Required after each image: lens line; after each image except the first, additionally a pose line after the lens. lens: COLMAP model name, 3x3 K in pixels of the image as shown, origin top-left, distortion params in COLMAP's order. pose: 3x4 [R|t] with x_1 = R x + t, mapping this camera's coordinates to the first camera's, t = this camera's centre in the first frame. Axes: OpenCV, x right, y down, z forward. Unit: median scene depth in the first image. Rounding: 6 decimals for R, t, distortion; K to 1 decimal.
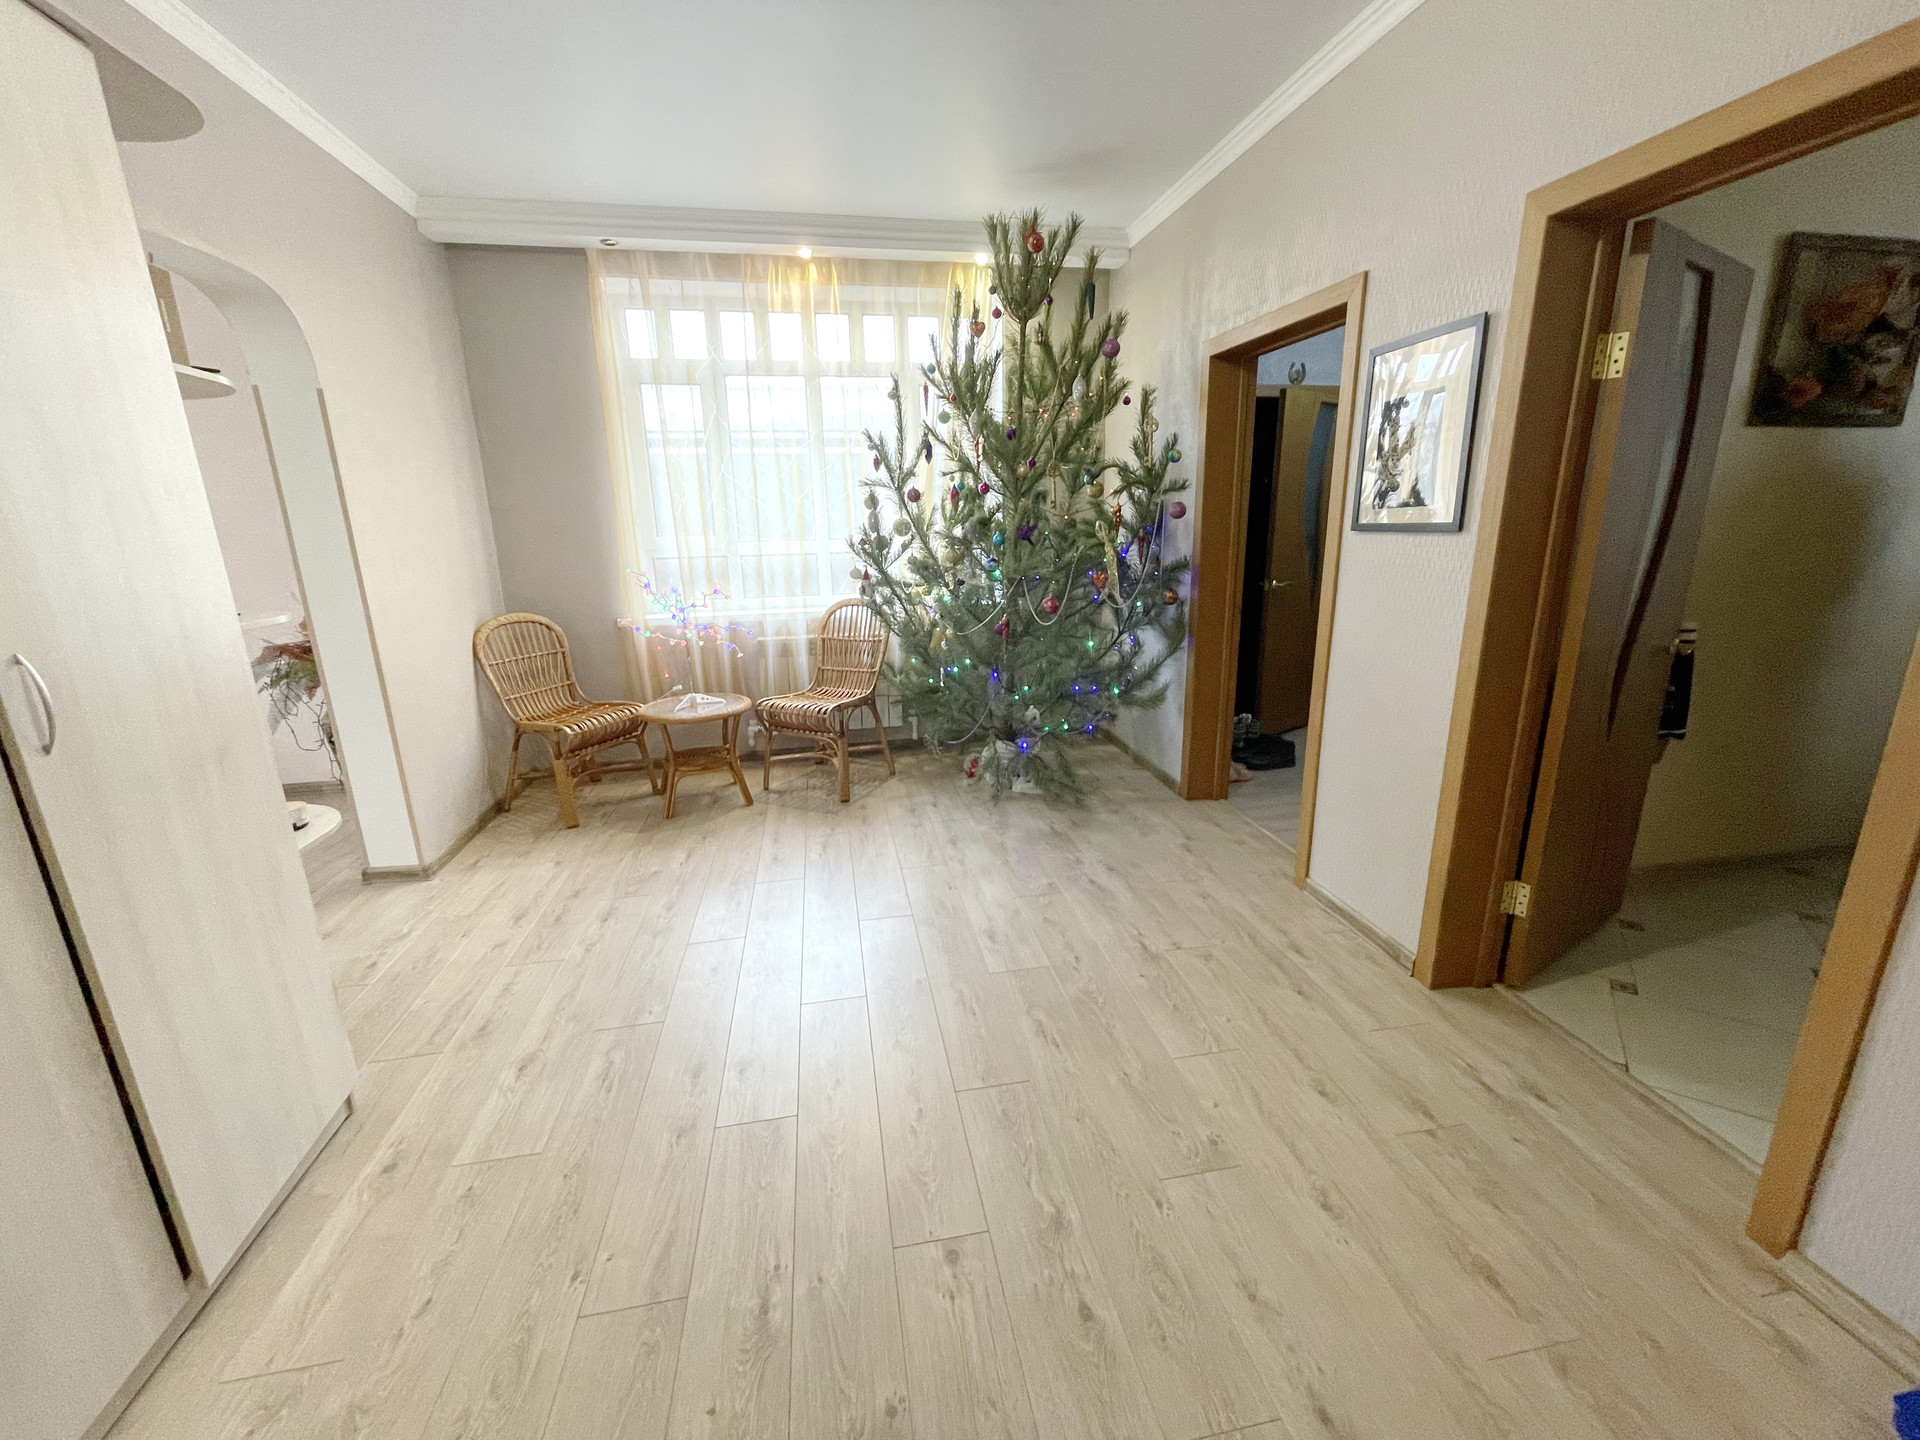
lens RADIAL K [[778.5, 0, 964.4], [0, 778.5, 714.3], [0, 0, 1]] dist [0.000296, -0.000065]
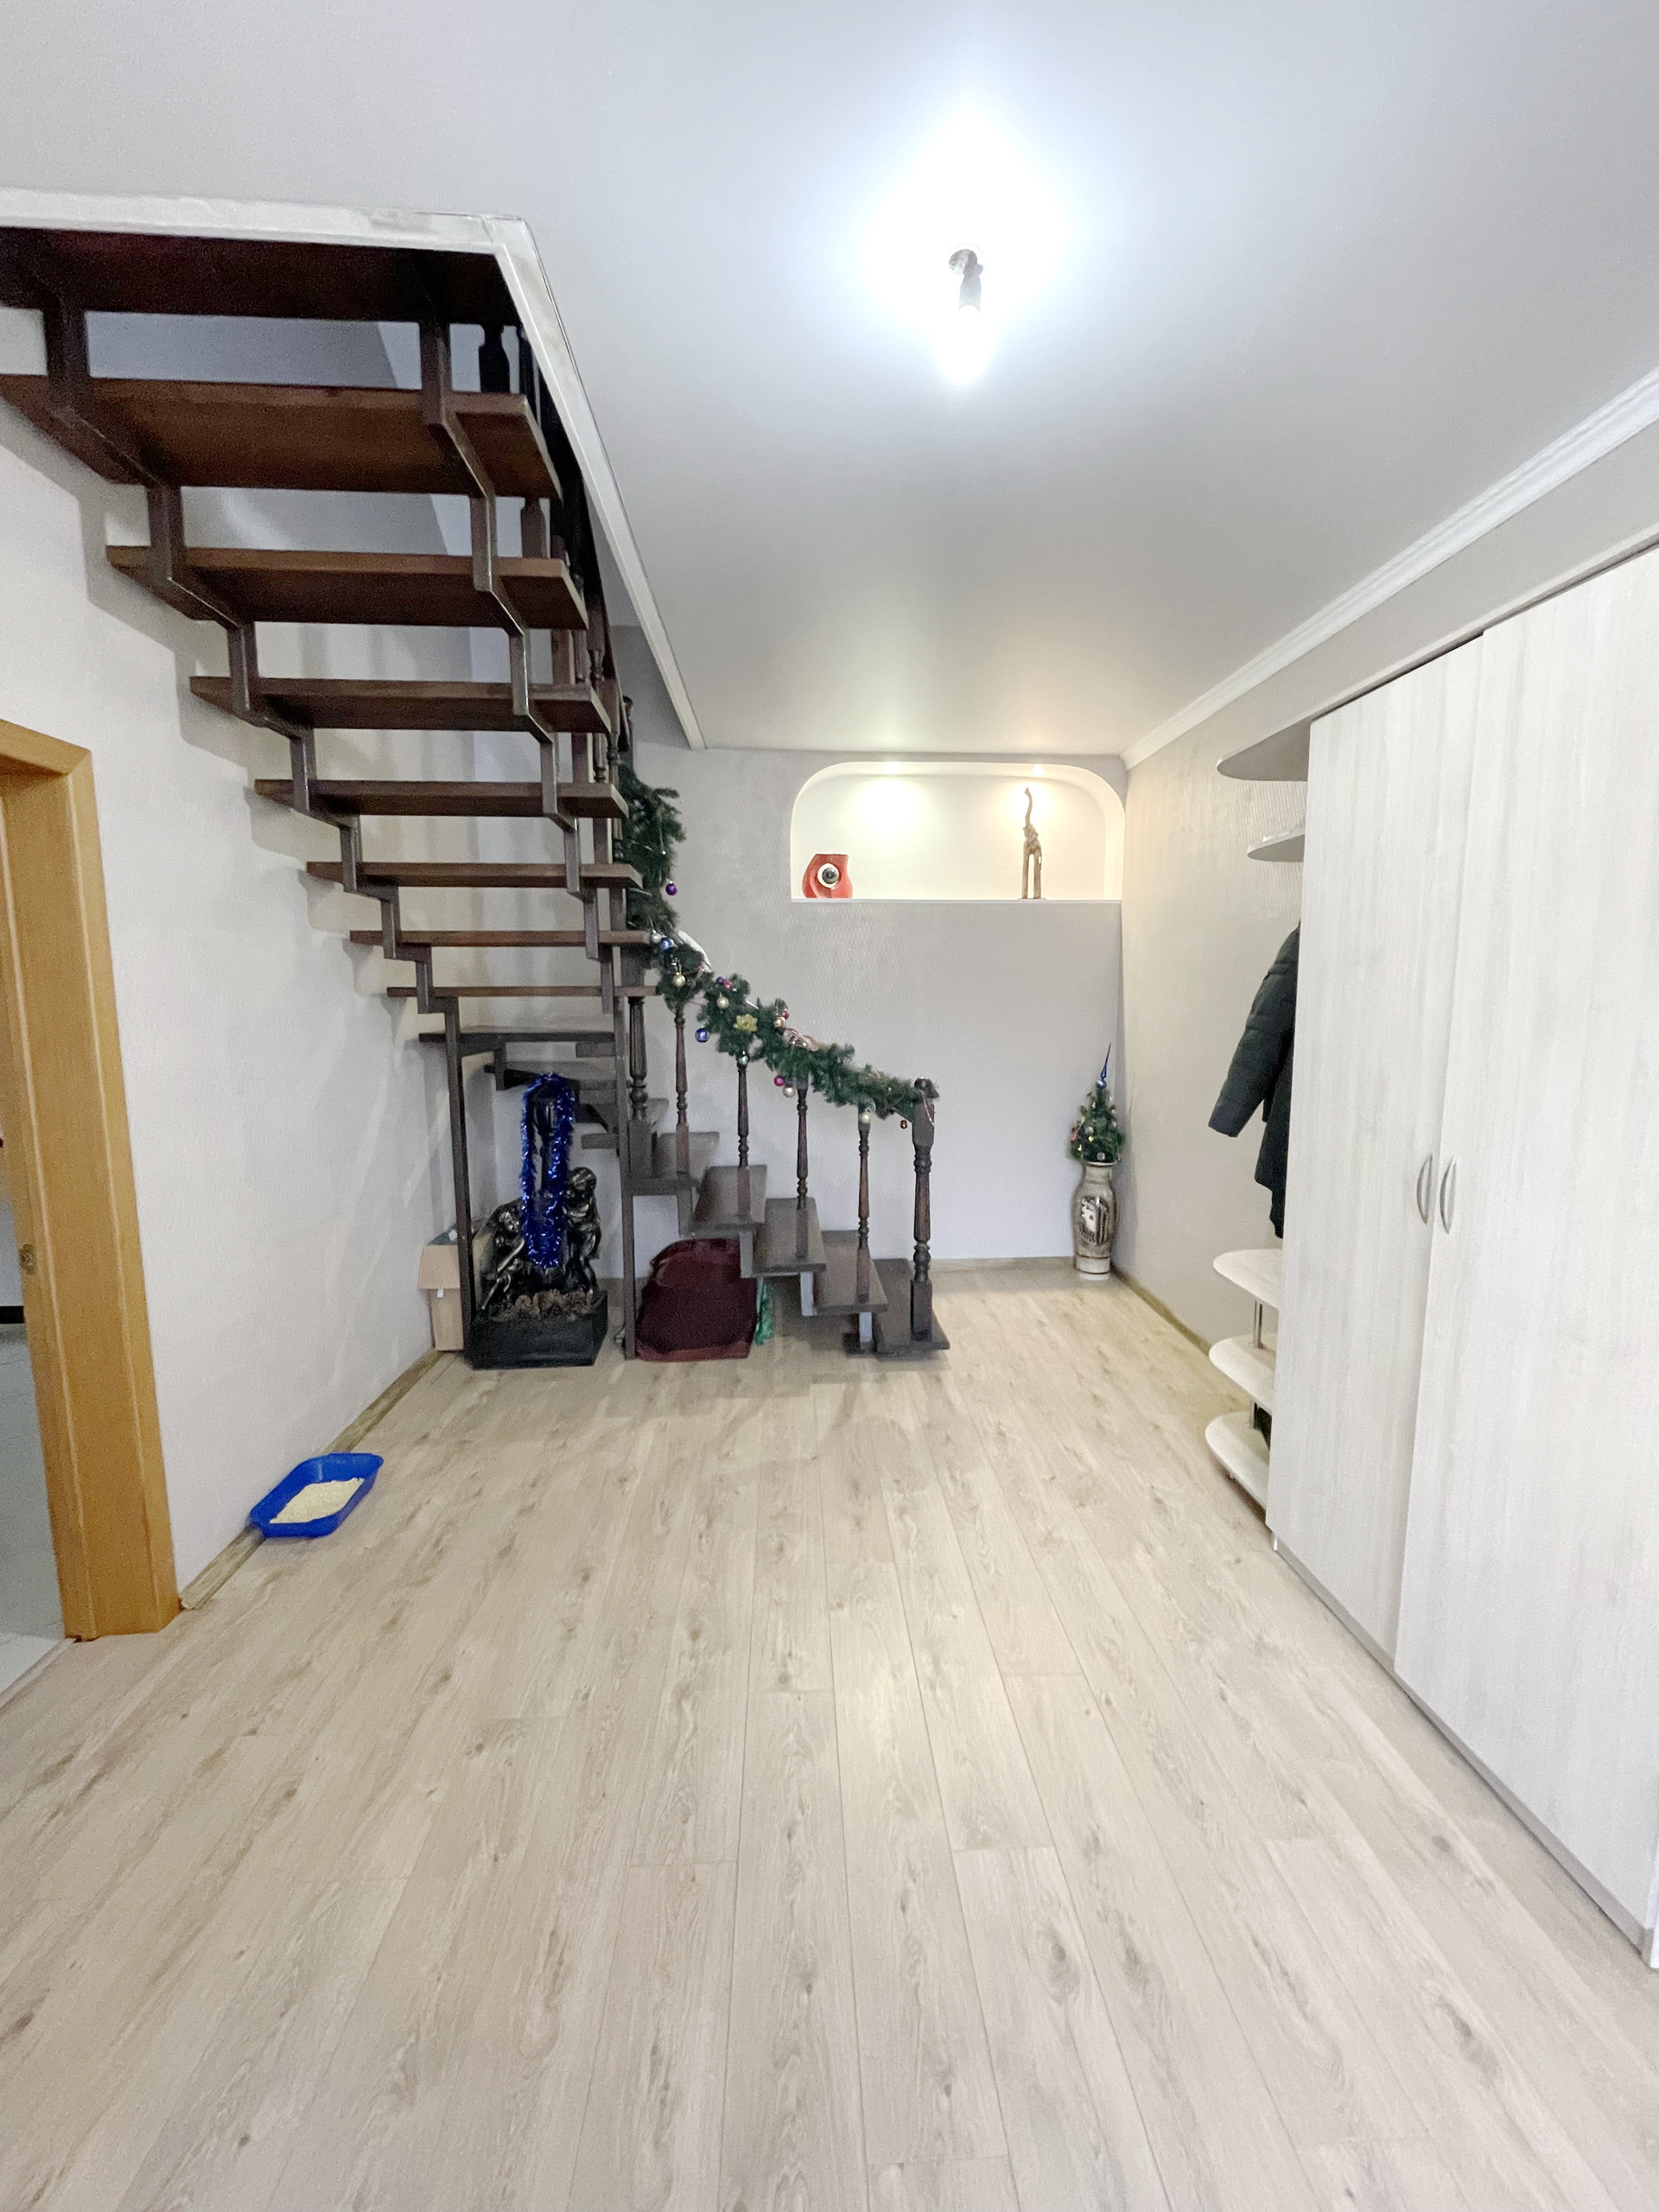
lens RADIAL K [[896.9, 0, 834.7], [0, 896.9, 1102.5], [0, 0, 1]] dist [0.000296, -0.000065]
pose [[-0.990915, 0.009717, 0.134135, -0.280818], [0.058476, 0.929299, 0.364669, -0.600250], [-0.121108, 0.369200, -0.921425, 1.915810]]
